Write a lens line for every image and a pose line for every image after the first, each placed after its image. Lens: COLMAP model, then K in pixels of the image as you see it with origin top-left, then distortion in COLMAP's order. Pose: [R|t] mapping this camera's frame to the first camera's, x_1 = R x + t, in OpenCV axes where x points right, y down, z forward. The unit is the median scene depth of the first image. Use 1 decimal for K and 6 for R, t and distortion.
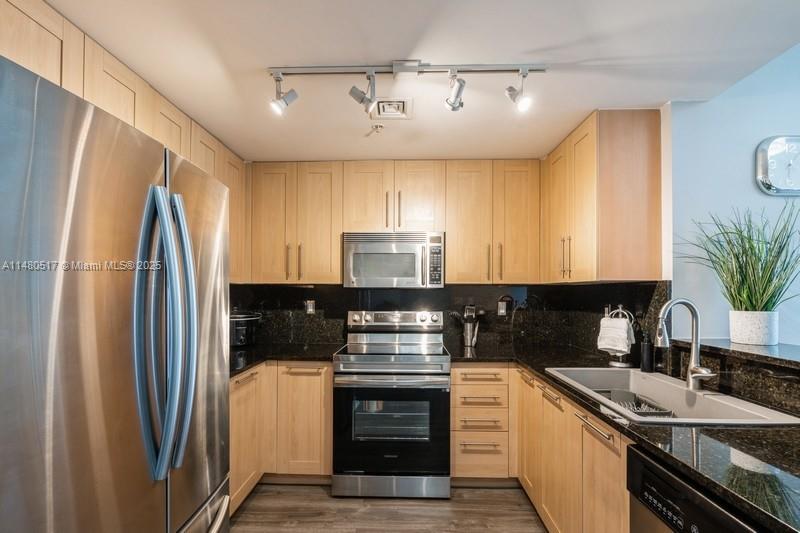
lens RADIAL K [[368.2, 0, 395.7], [0, 368.2, 290.1], [0, 0, 1]] dist [-0.007155, 0.001039]
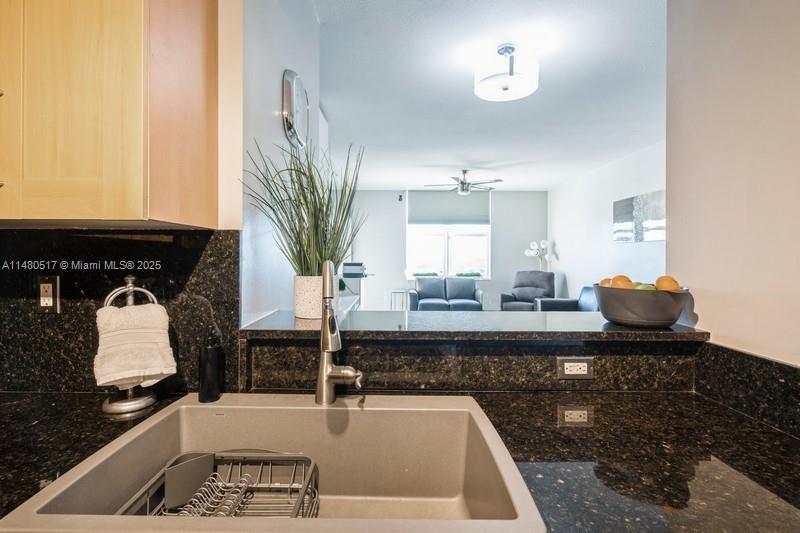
lens RADIAL K [[368.2, 0, 398.8], [0, 368.2, 266.3], [0, 0, 1]] dist [-0.007155, 0.001039]
pose [[-0.020832, -0.006891, 0.999759, 0.160850], [-0.004589, 0.999966, 0.006797, 0.026724], [-0.999772, -0.004446, -0.020863, 0.781045]]
